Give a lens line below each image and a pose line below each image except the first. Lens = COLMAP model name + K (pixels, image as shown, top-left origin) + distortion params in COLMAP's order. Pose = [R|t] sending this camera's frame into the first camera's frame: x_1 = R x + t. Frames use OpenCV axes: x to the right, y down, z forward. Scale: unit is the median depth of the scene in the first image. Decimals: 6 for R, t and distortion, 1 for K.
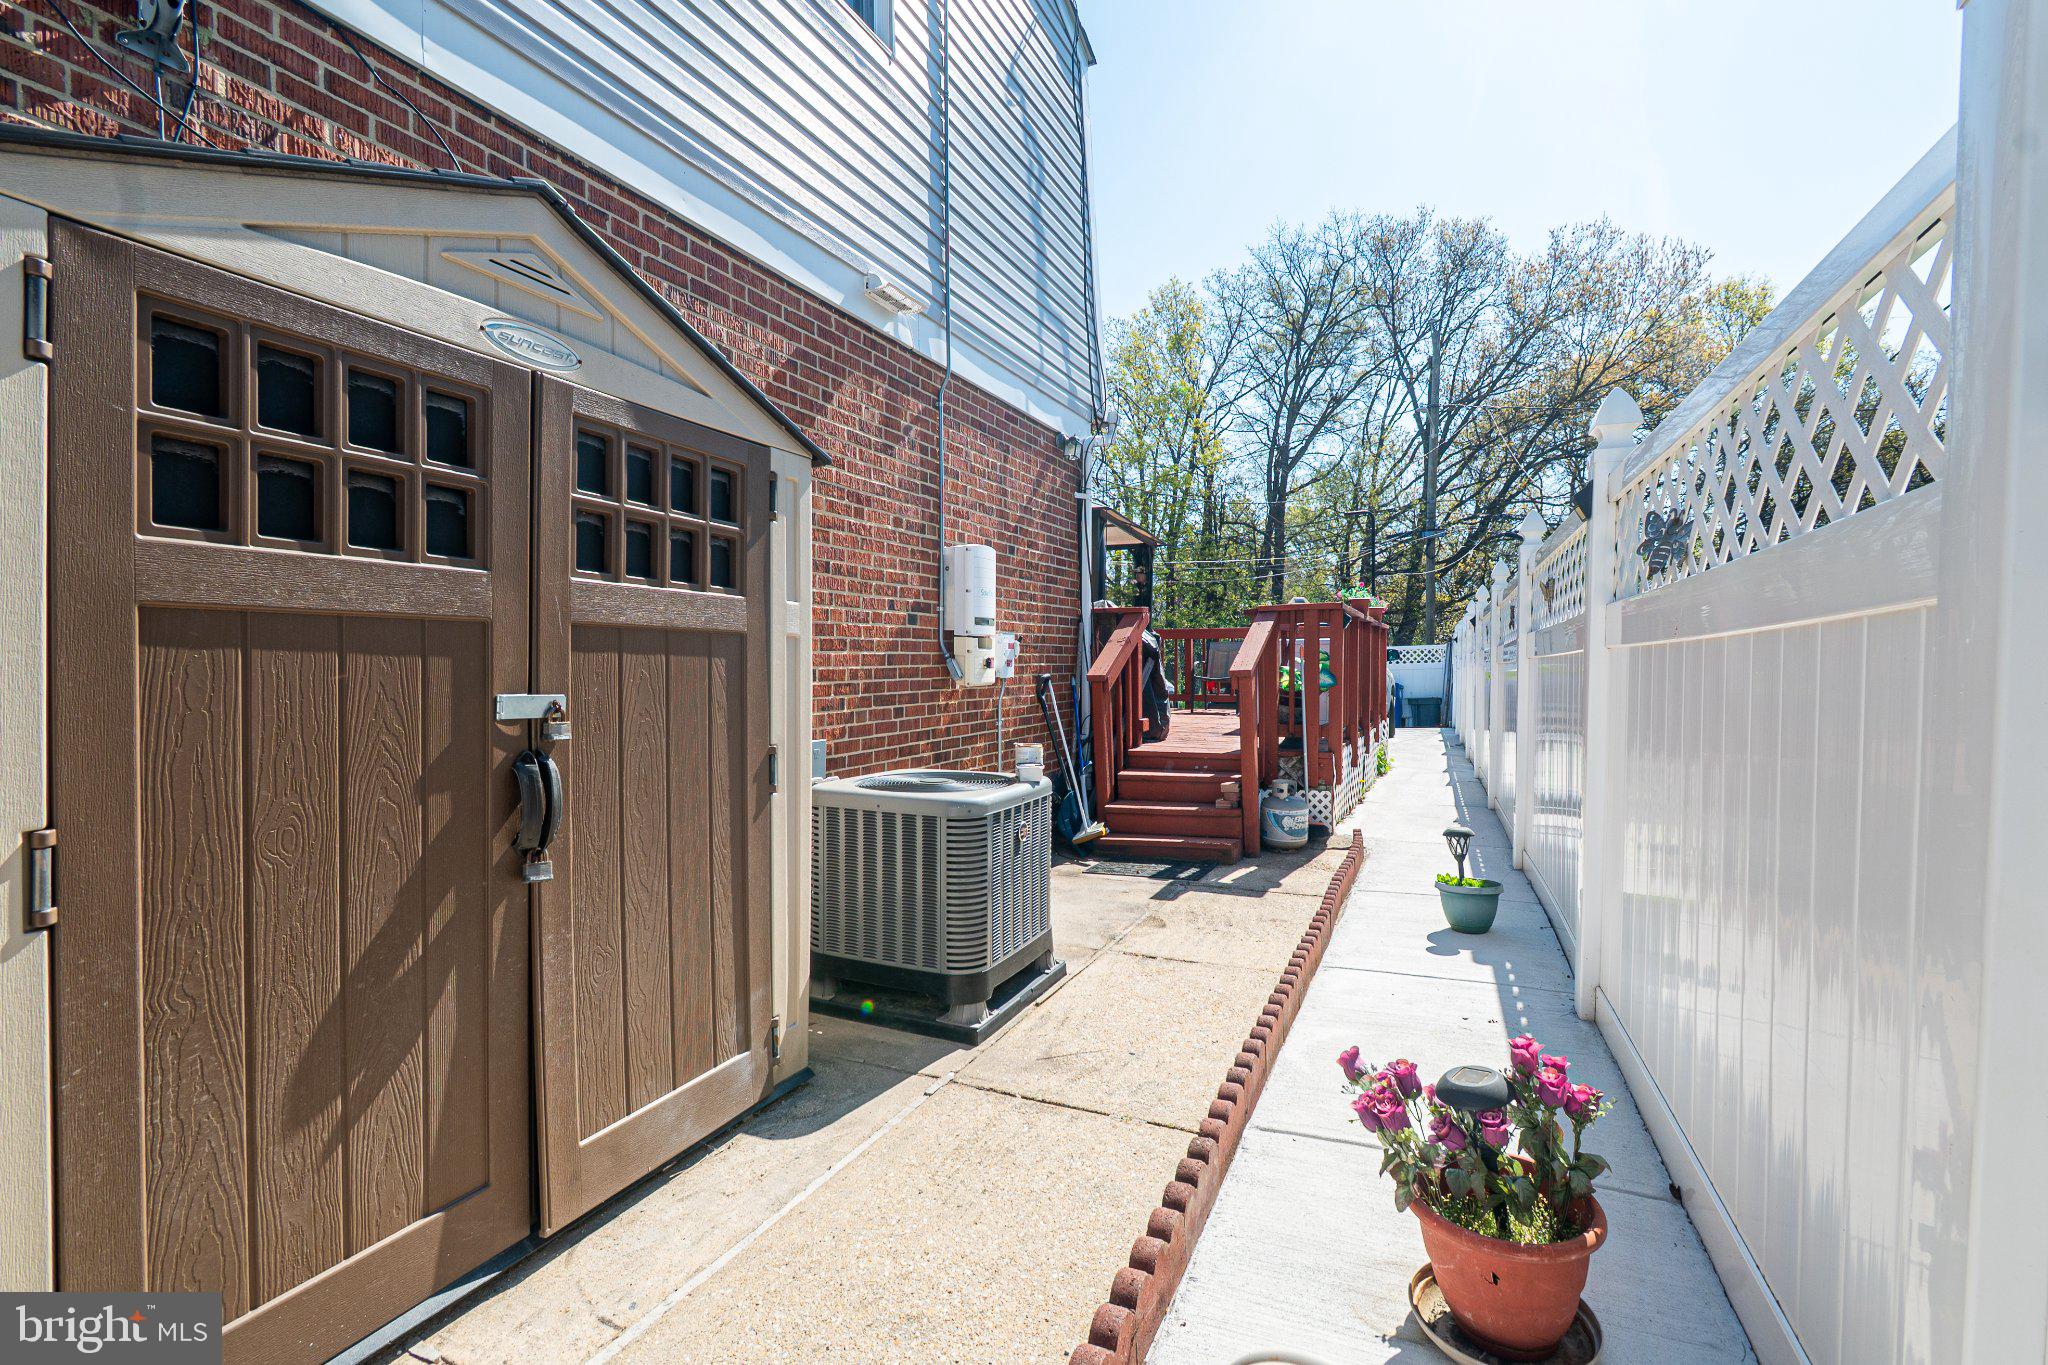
lens RADIAL K [[914.7, 0, 1032.5], [0, 914.7, 675.9], [0, 0, 1]] dist [0.009467, -0.001408]
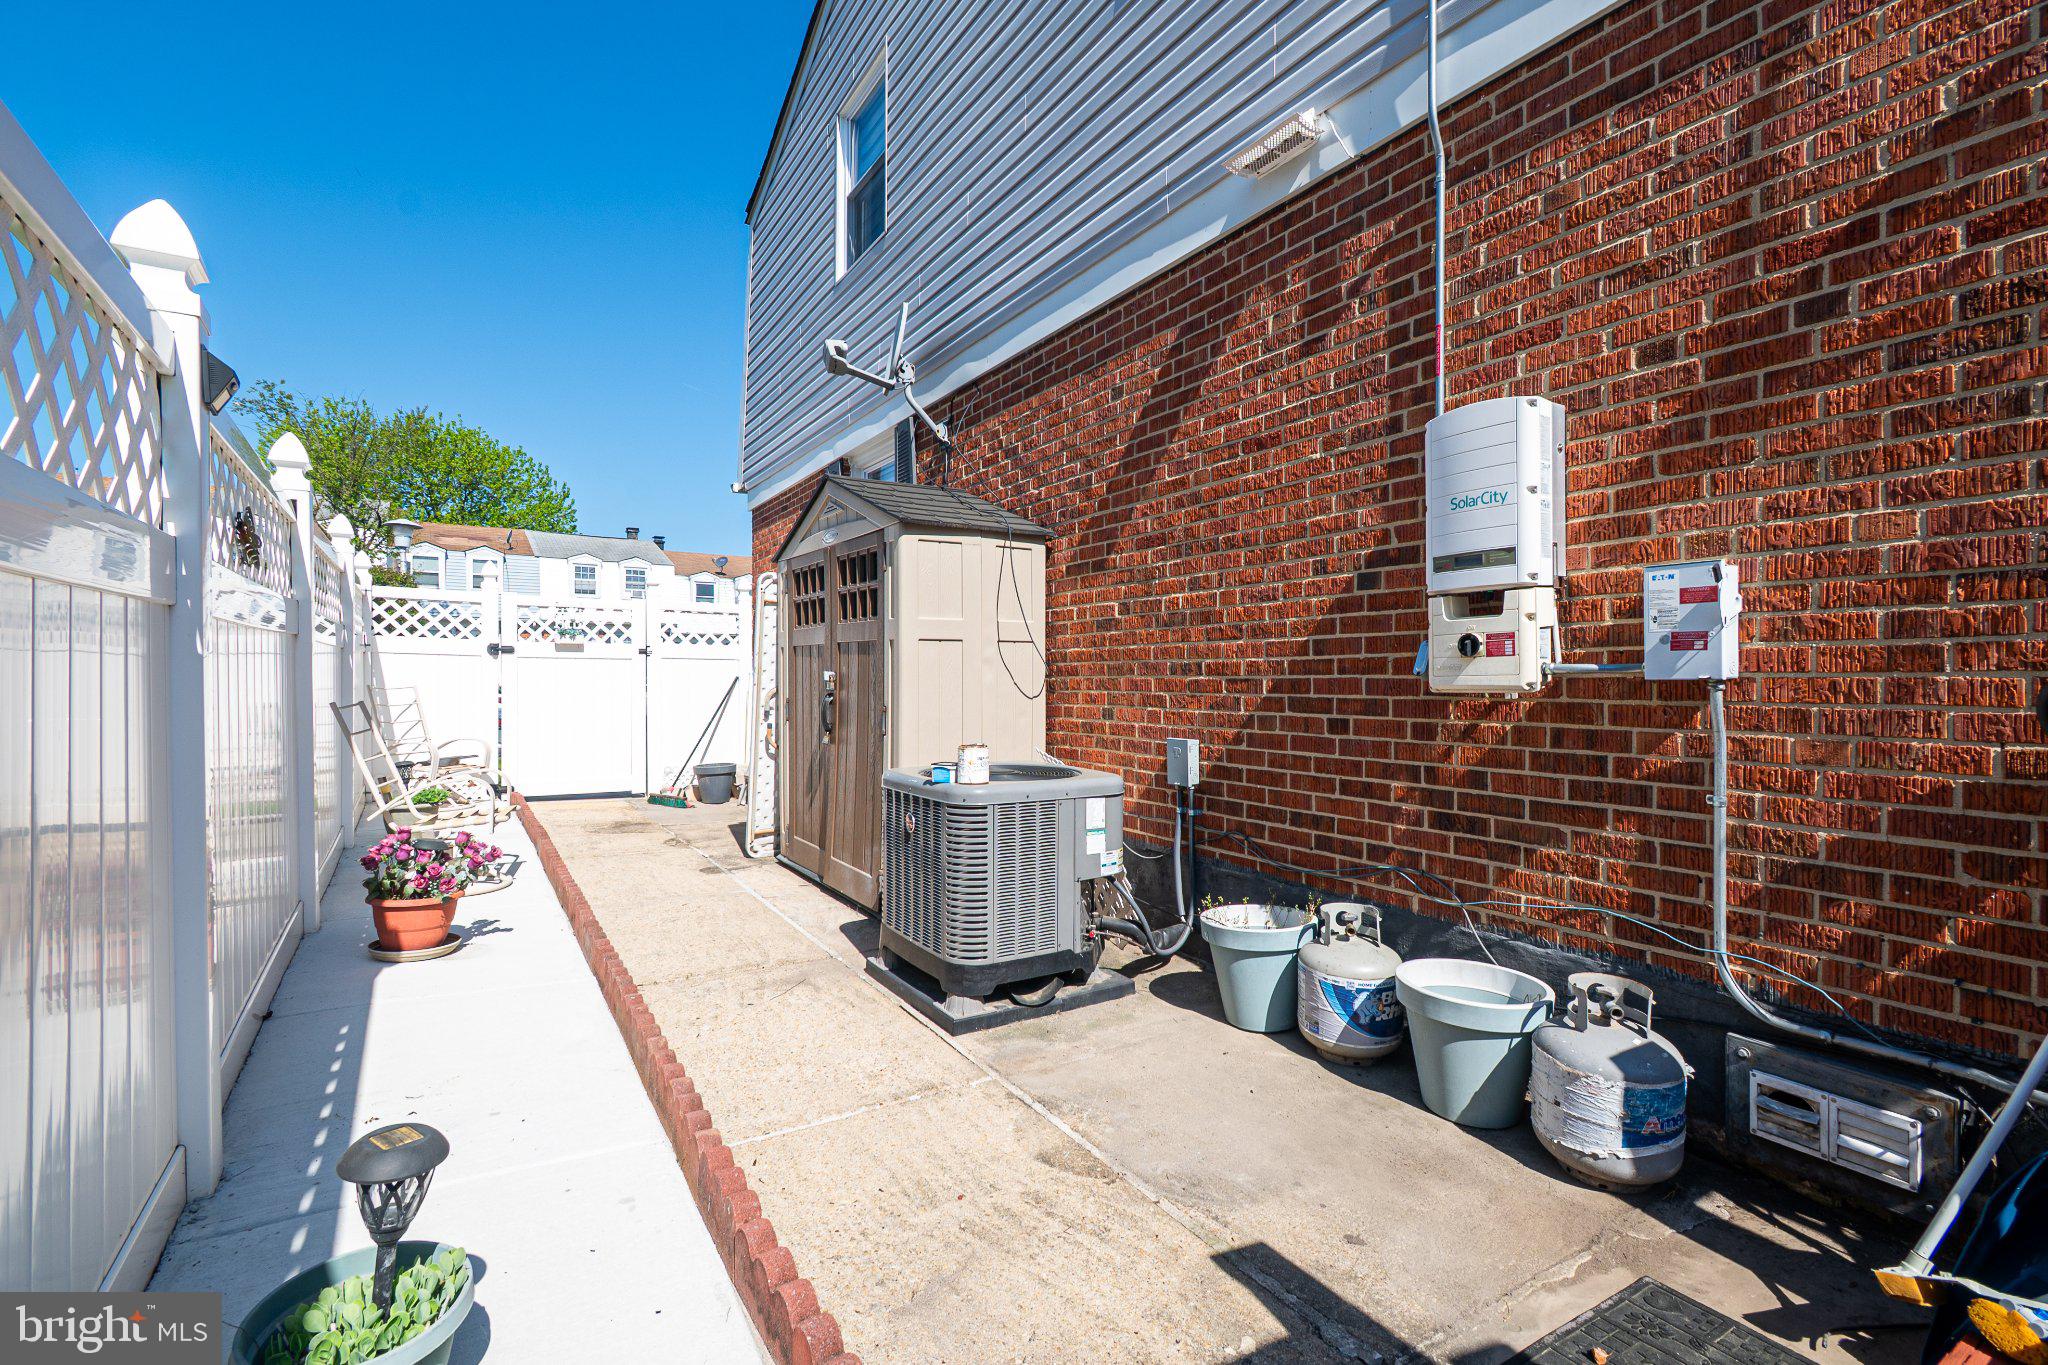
lens RADIAL K [[914.7, 0, 1033.1], [0, 914.7, 679.4], [0, 0, 1]] dist [0.009467, -0.001408]
pose [[-0.547102, 0.000377, -0.837066, 0.558592], [-0.016189, 0.999808, 0.011031, 0.002515], [0.836910, 0.019586, -0.546990, 1.241595]]
